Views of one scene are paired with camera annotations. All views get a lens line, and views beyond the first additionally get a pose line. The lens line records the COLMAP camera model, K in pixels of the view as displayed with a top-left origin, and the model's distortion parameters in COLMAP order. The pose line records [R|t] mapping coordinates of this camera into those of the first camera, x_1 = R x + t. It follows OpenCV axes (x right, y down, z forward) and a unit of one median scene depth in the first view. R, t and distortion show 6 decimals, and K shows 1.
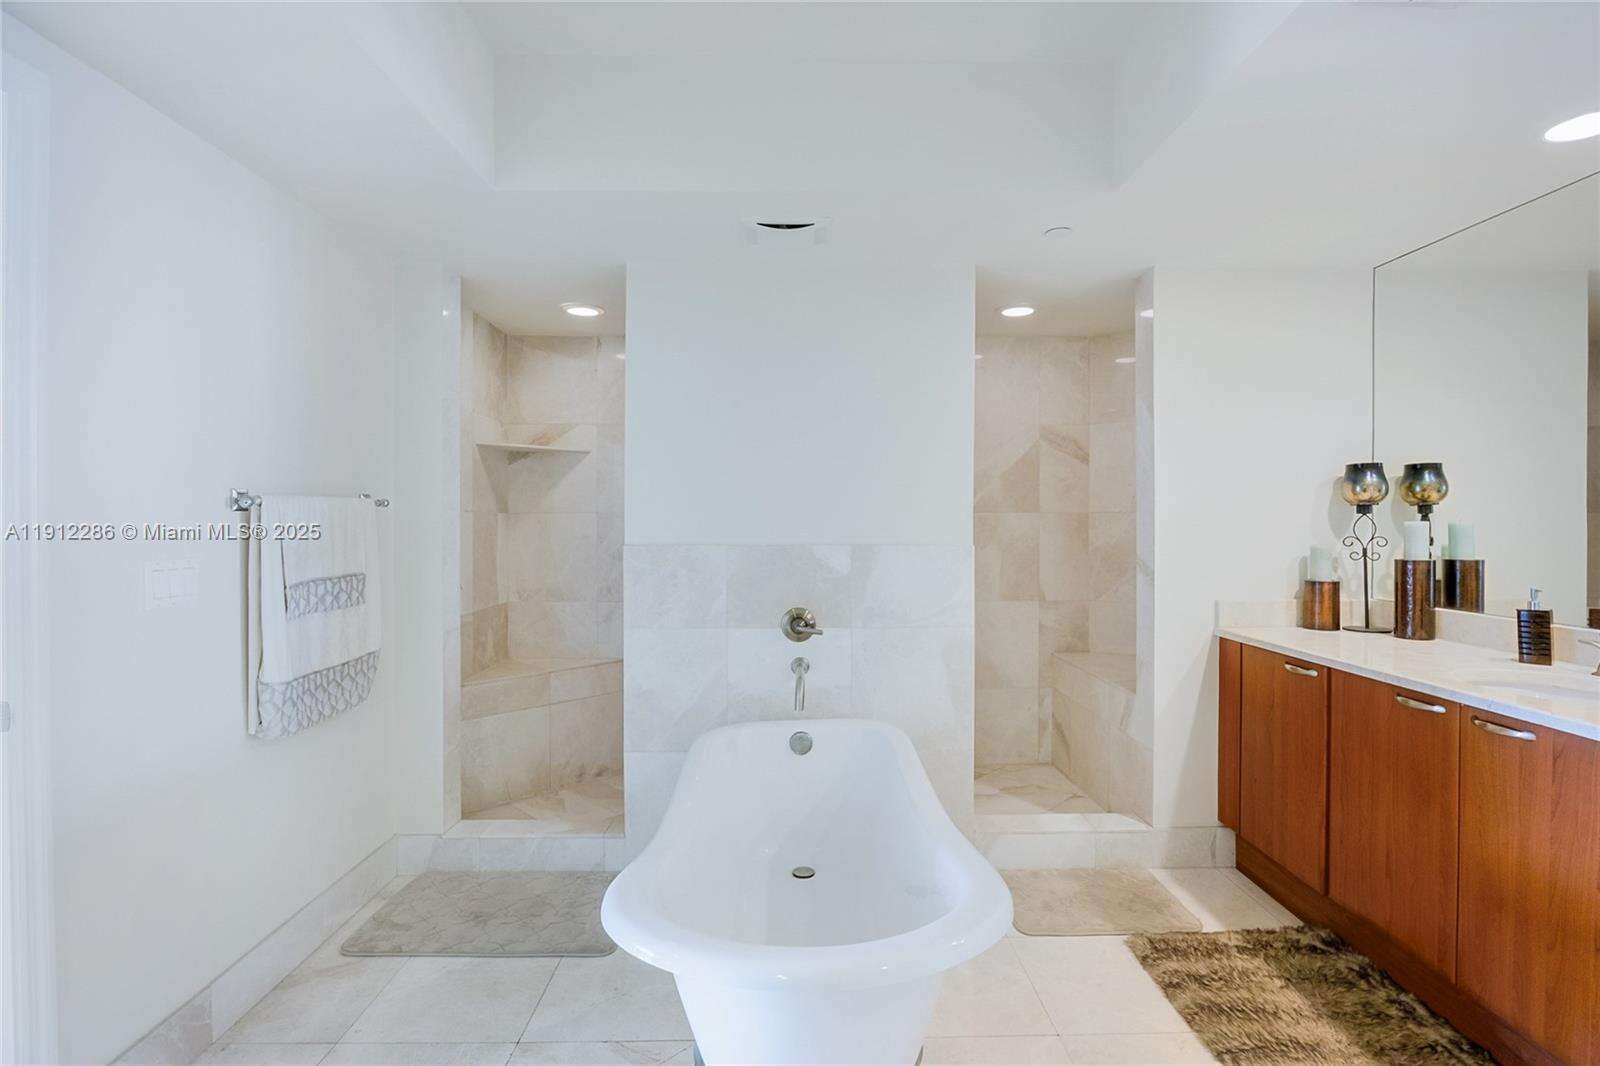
lens RADIAL K [[785.7, 0, 800.4], [0, 785.7, 526.4], [0, 0, 1]] dist [0.000493, 0.000164]
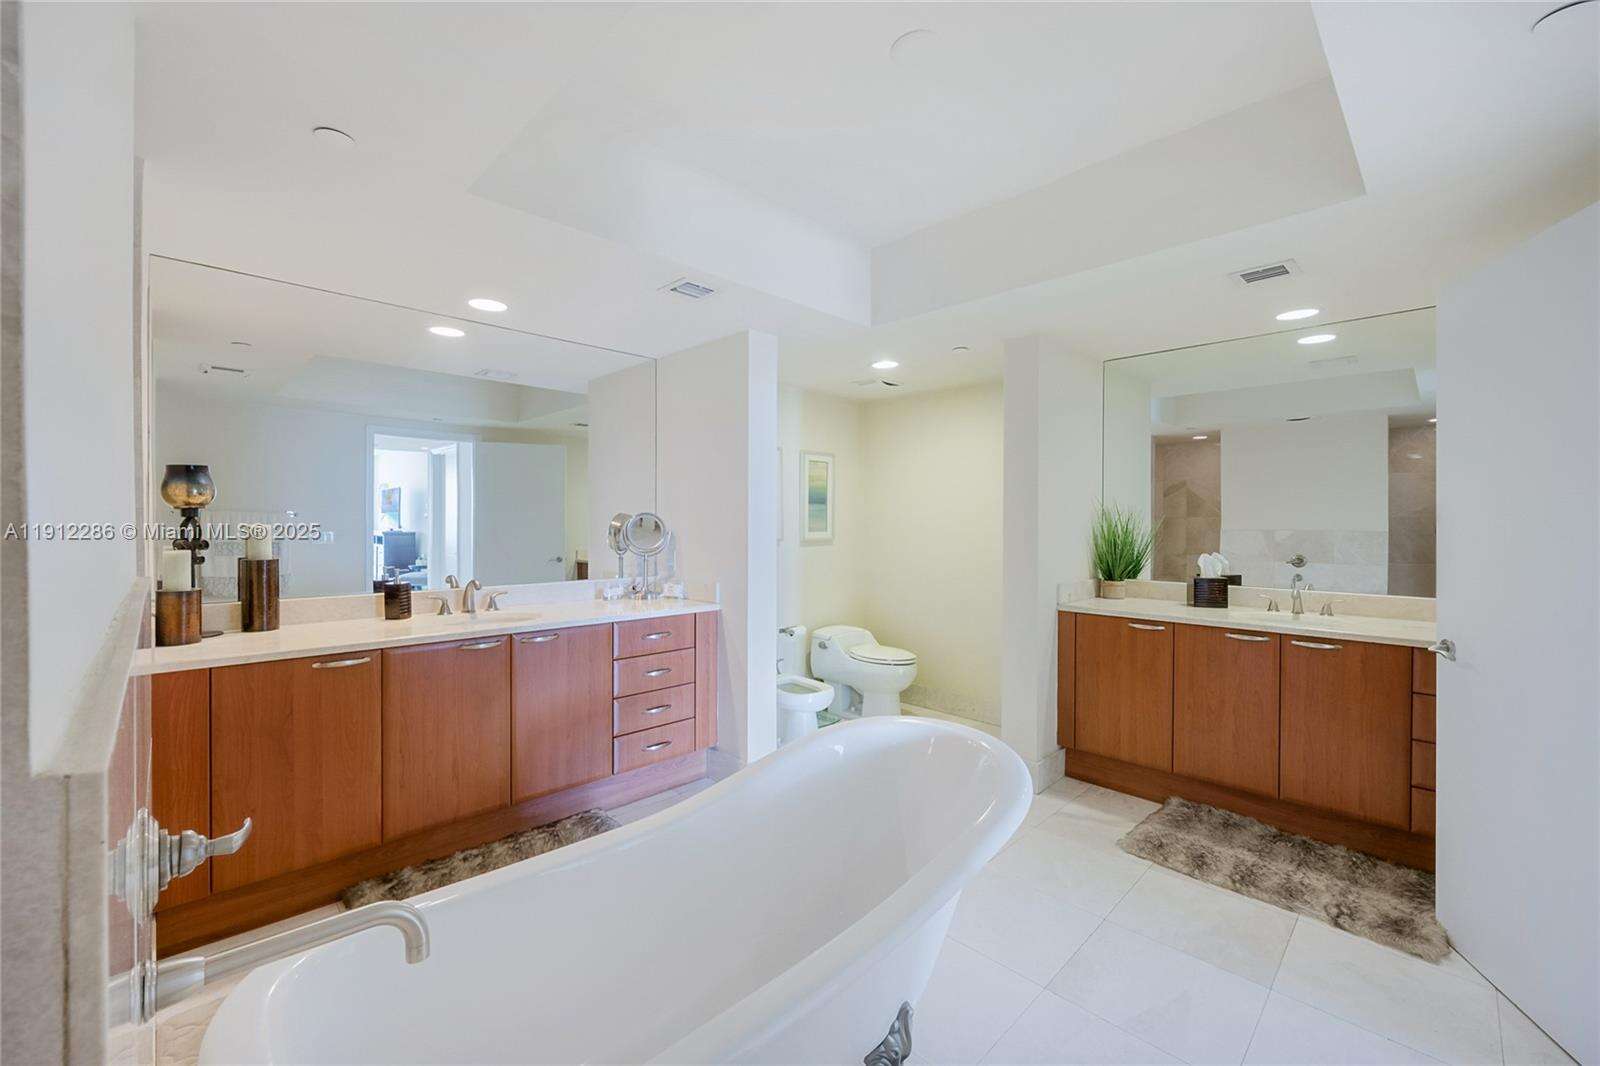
lens RADIAL K [[648.7, 0, 799.6], [0, 648.7, 526.8], [0, 0, 1]] dist [-0.000744, -0.000200]
pose [[-0.693697, -0.007350, 0.720230, -0.458010], [0.004428, 0.999886, 0.014469, -0.014810], [-0.720253, 0.013226, -0.693585, 1.221839]]
